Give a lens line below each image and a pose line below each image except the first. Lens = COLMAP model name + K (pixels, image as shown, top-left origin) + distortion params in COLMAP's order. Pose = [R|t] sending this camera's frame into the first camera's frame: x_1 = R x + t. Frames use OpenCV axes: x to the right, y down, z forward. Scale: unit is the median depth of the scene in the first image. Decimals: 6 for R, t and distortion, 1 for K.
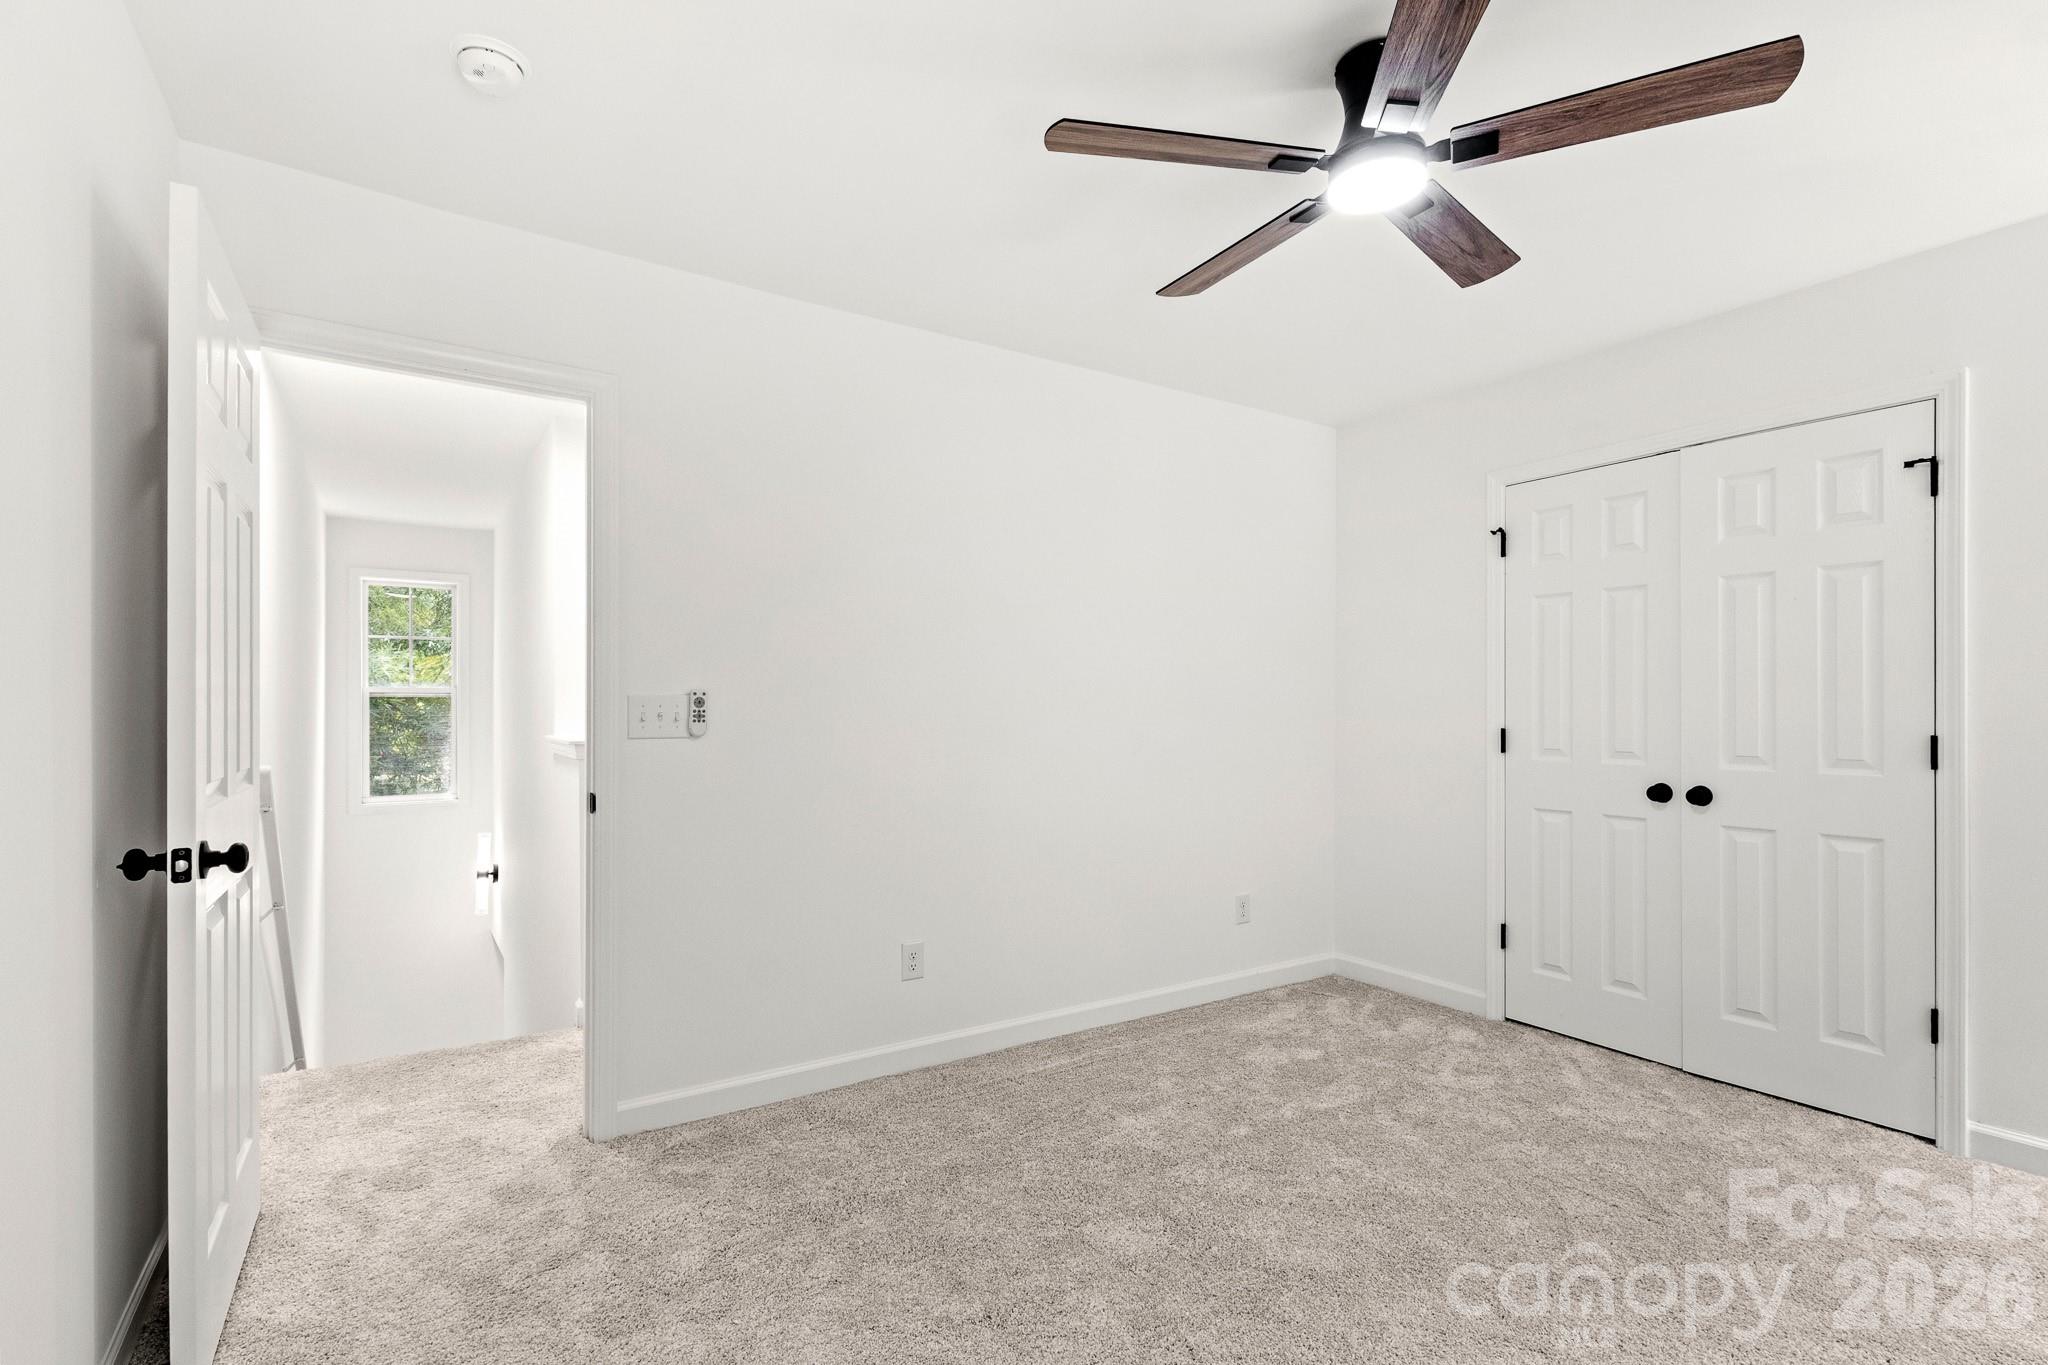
lens RADIAL K [[957.0, 0, 1028.5], [0, 957.0, 704.2], [0, 0, 1]] dist [0.001945, -0.000022]
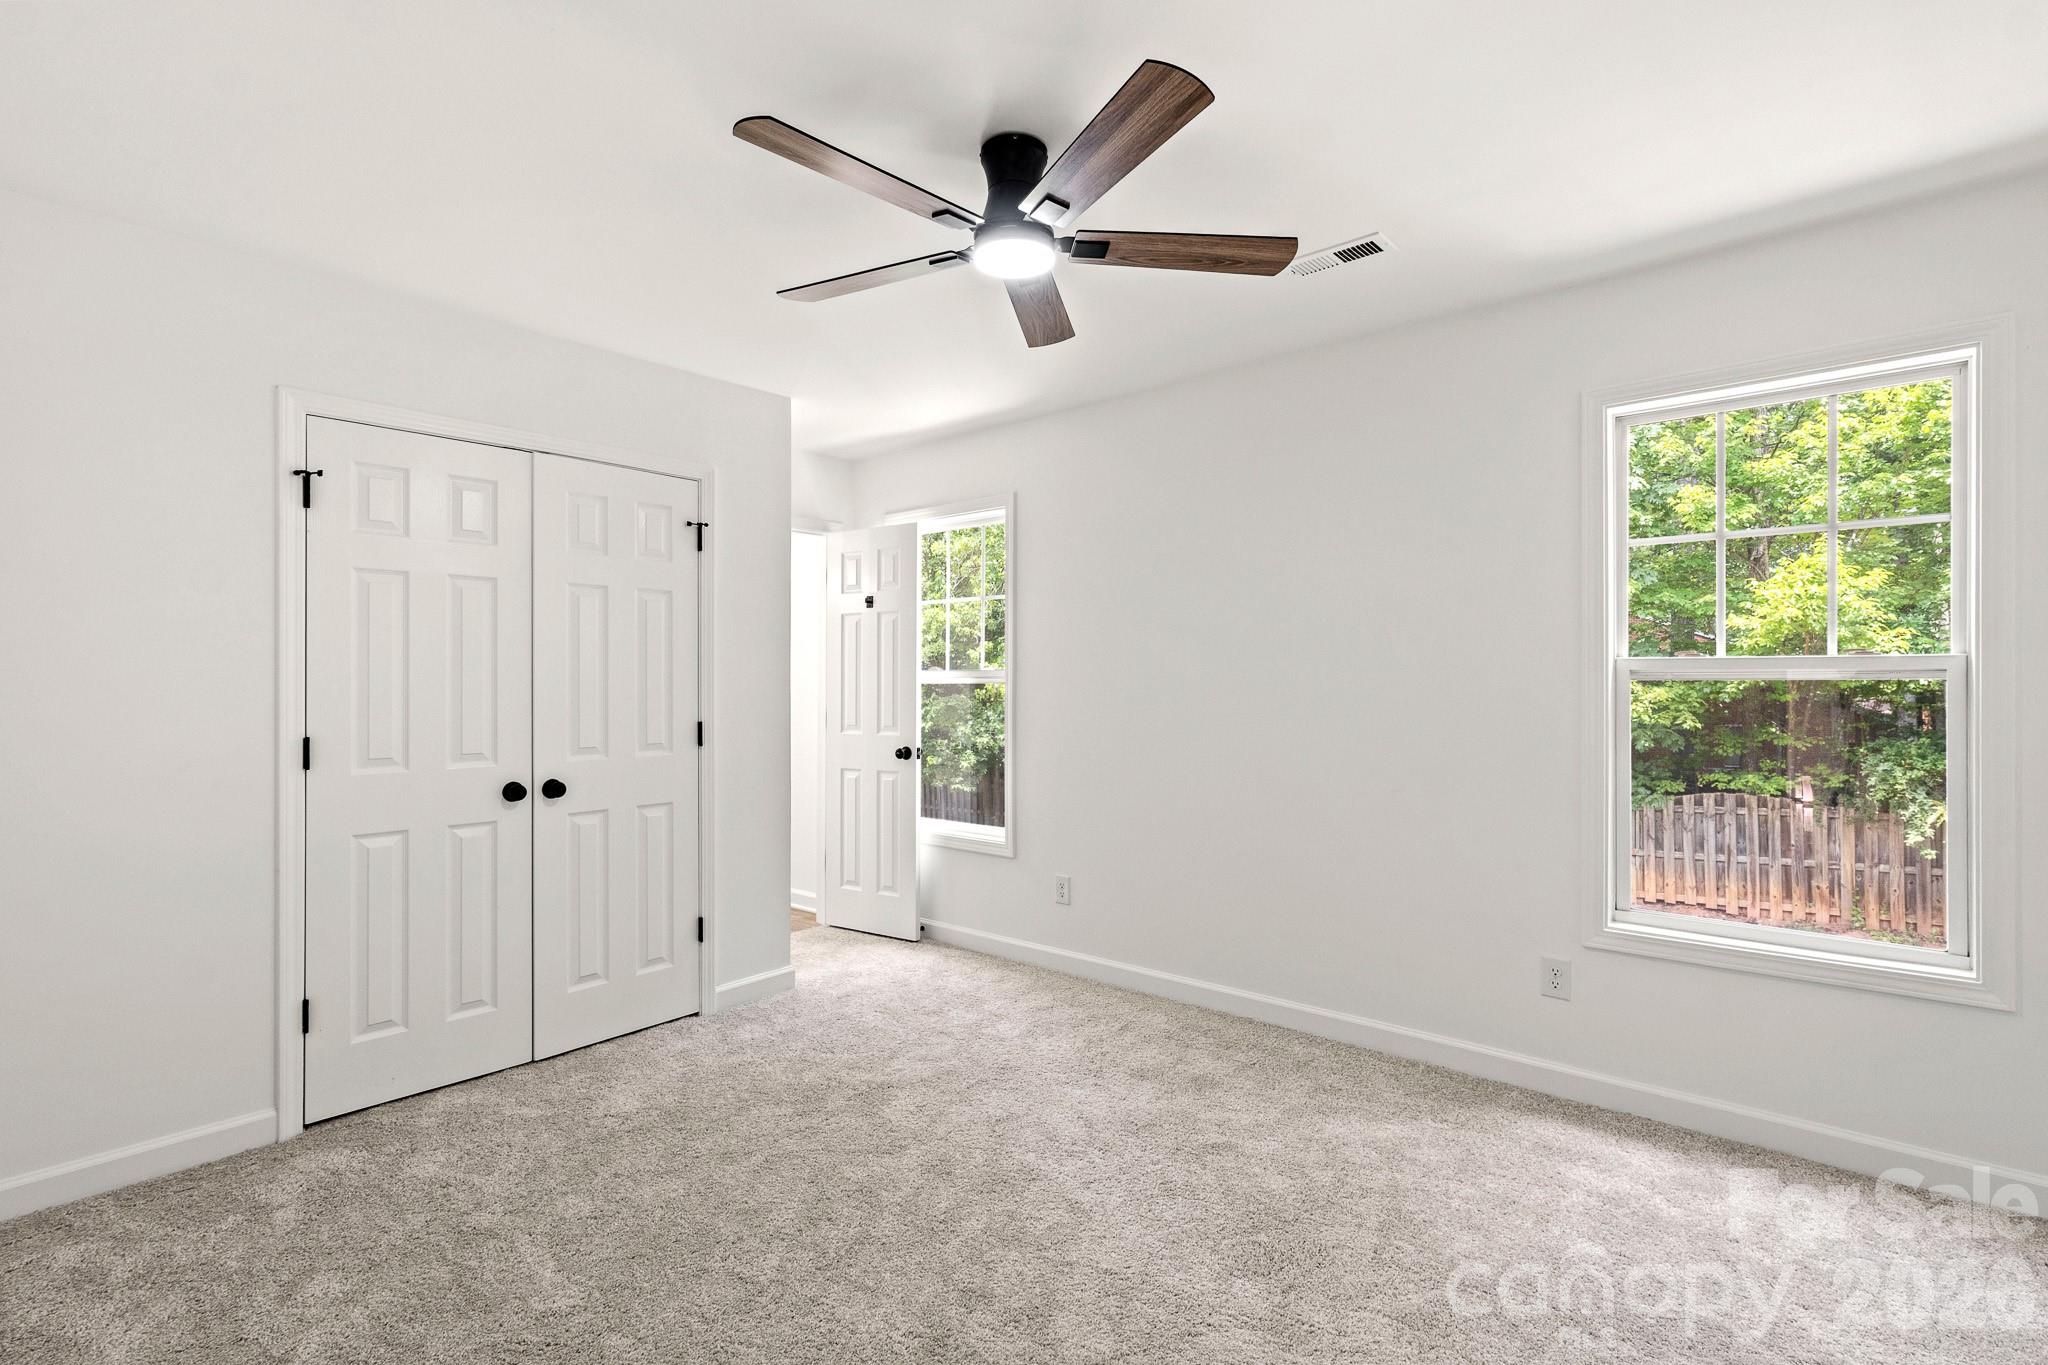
lens RADIAL K [[942.8, 0, 1017.3], [0, 942.8, 684.6], [0, 0, 1]] dist [0.011516, -0.000103]
pose [[-0.259502, 0.003855, 0.965735, -0.409930], [0.004988, 0.999984, -0.002651, -0.012333], [-0.965730, 0.004129, -0.259517, 0.741216]]
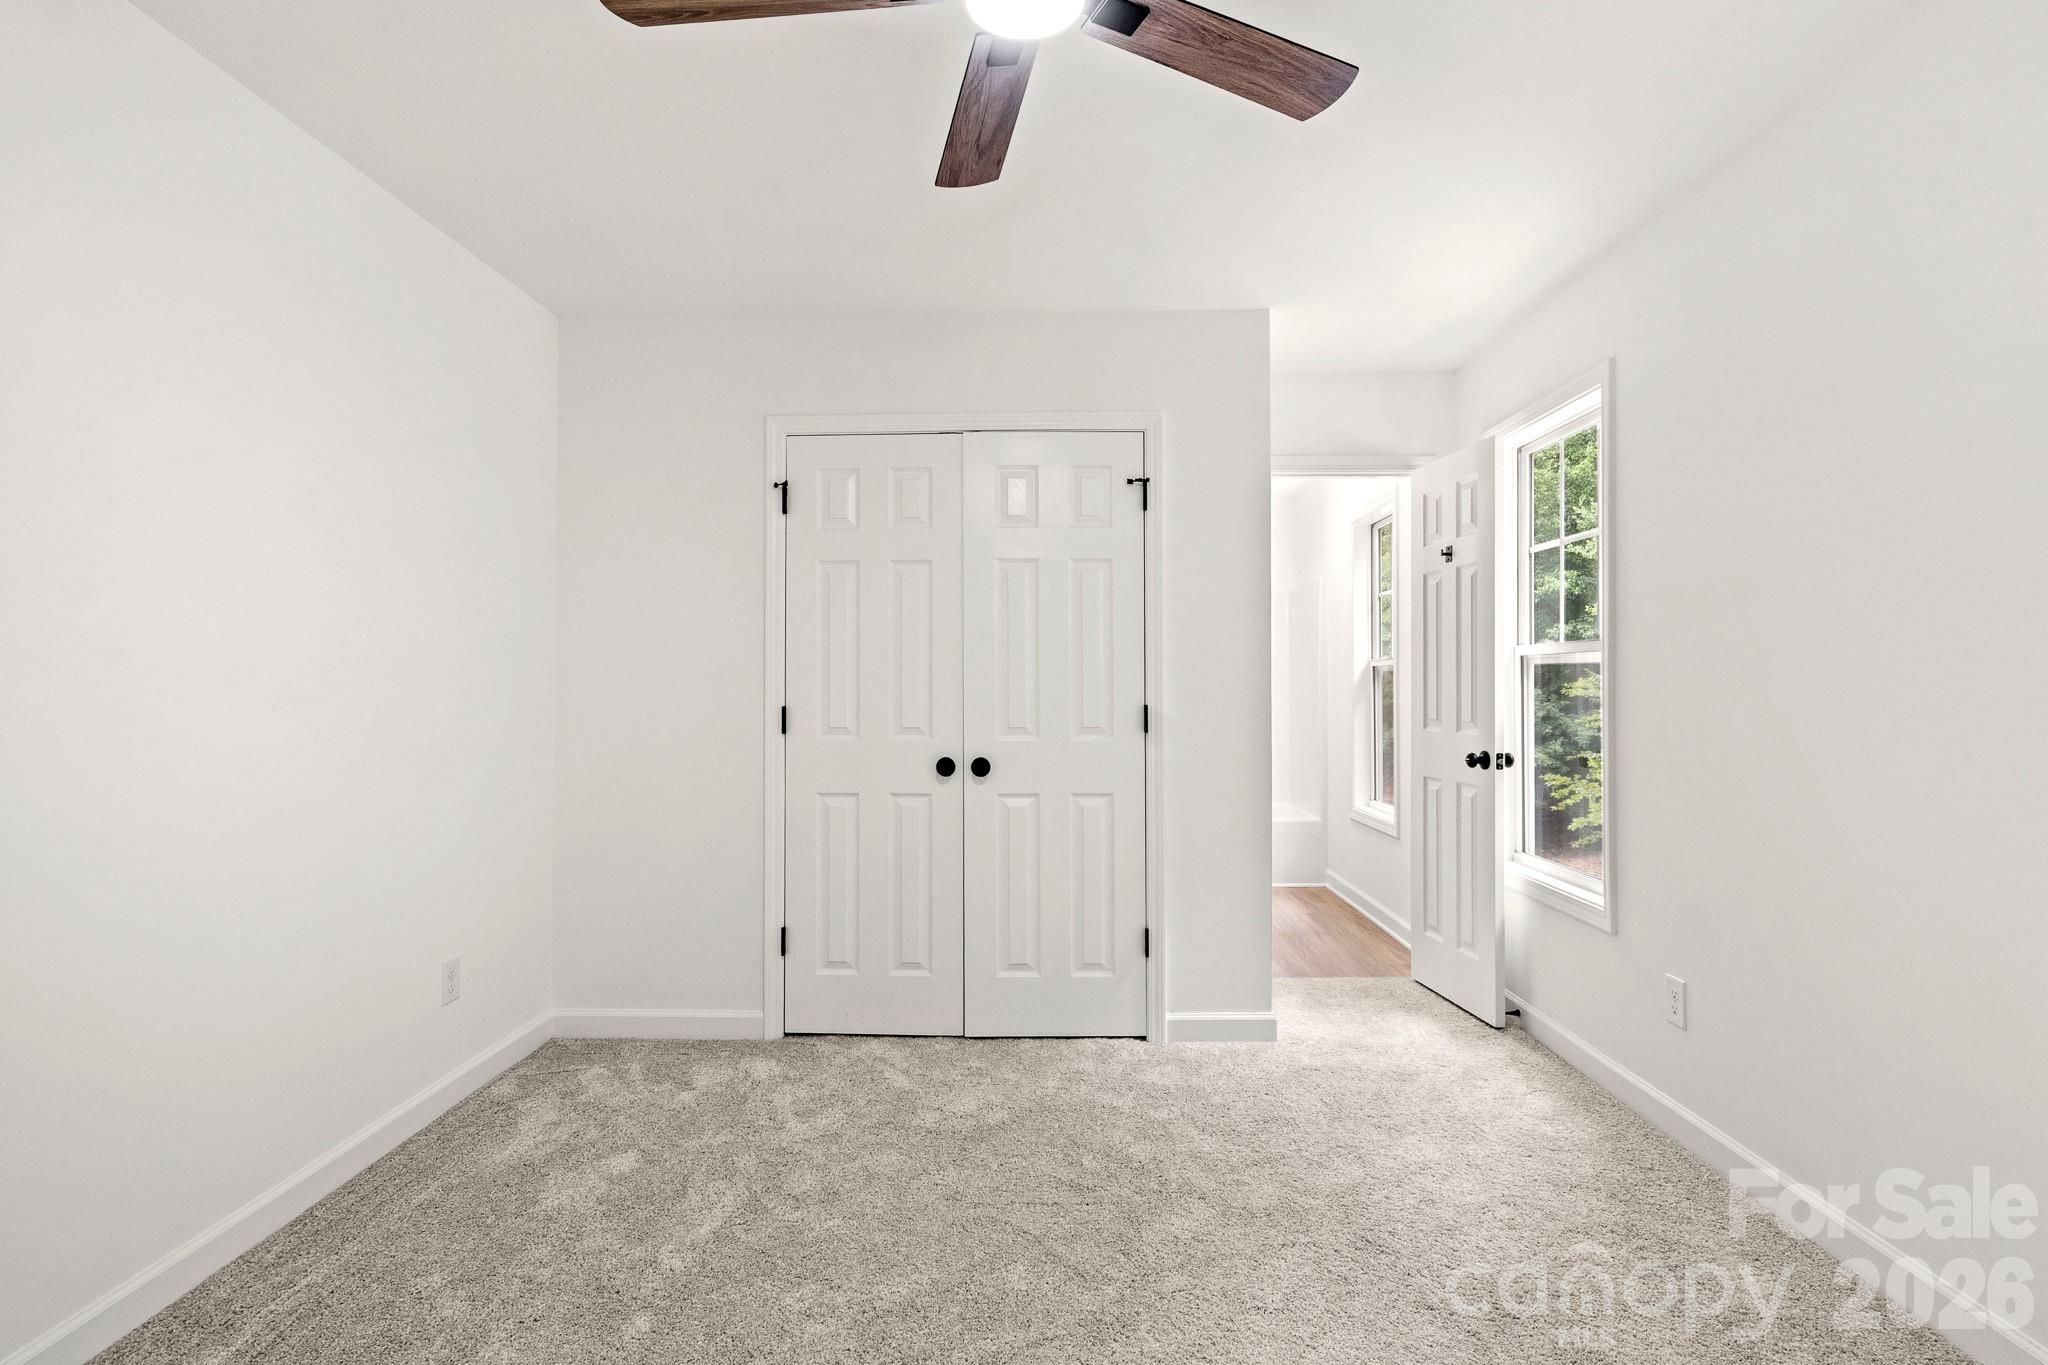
lens RADIAL K [[1016.3, 0, 1032.4], [0, 1016.3, 670.0], [0, 0, 1]] dist [0.002580, 0.000325]
pose [[0.567565, 0.010129, 0.823266, -0.169076], [-0.000611, 0.999929, -0.011881, 0.002892], [-0.823329, 0.006240, 0.567531, 0.311452]]
